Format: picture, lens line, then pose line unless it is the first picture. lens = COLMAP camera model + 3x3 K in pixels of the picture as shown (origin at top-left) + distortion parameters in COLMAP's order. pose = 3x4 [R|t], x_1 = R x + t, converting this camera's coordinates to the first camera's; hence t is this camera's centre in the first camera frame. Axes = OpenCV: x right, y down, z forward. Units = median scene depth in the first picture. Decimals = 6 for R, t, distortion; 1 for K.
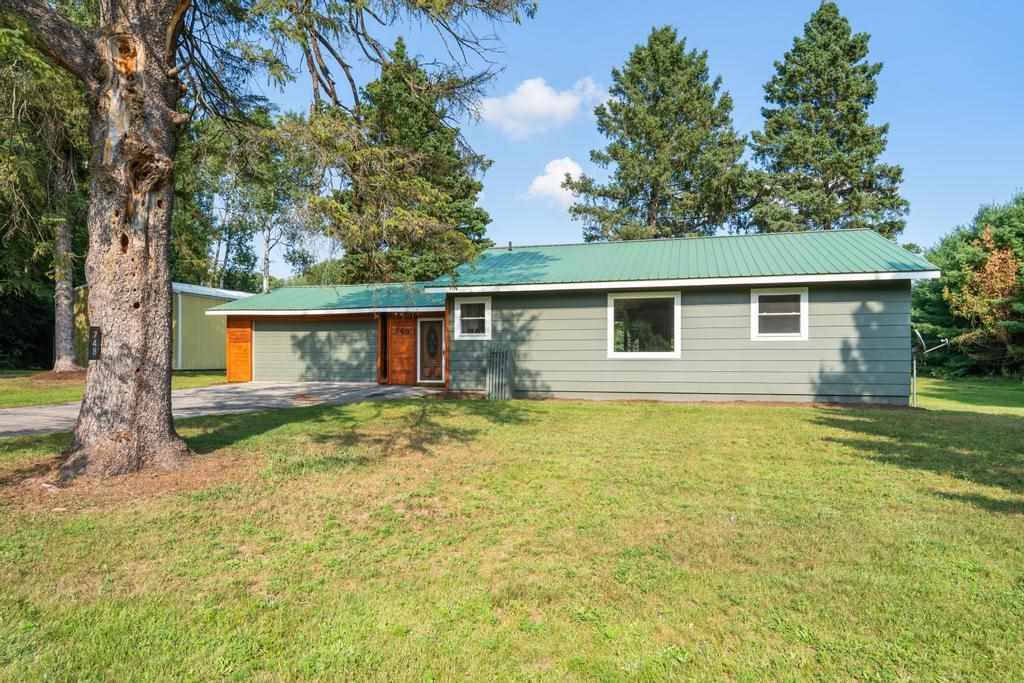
lens RADIAL K [[658.5, 0, 512.0], [0, 658.5, 341.5], [0, 0, 1]] dist [-0.000383, 0.000137]
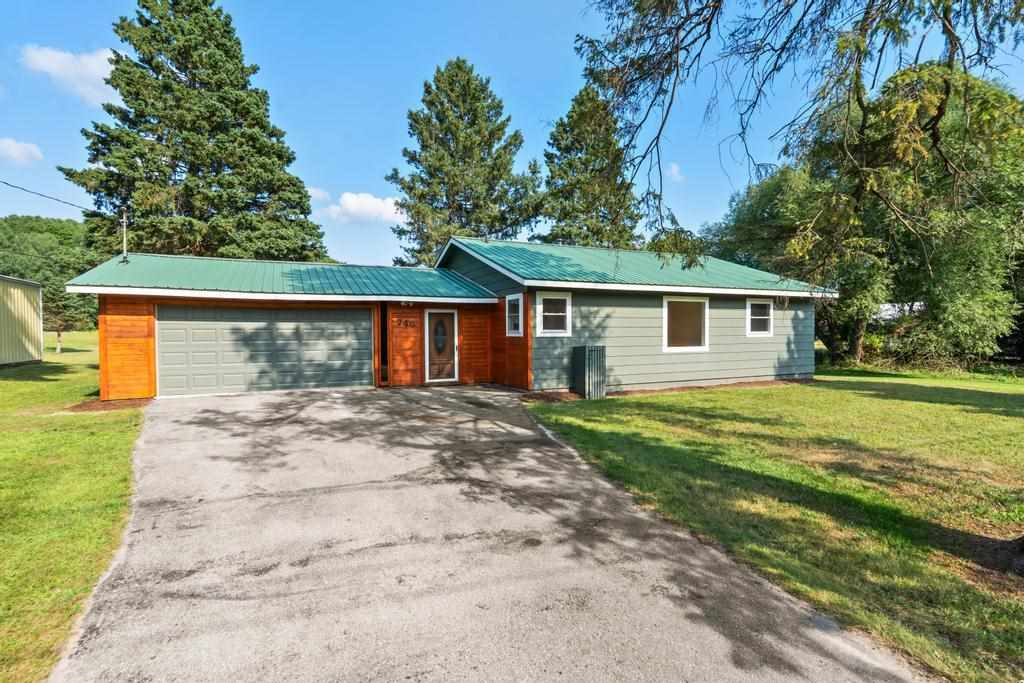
lens RADIAL K [[506.9, 0, 512.0], [0, 506.9, 341.5], [0, 0, 1]] dist [0.000263, -0.000029]
pose [[0.735842, -0.017470, 0.676928, -0.603676], [-0.011883, 0.999180, 0.038704, -0.023524], [-0.677049, -0.036524, 0.735031, 0.501039]]
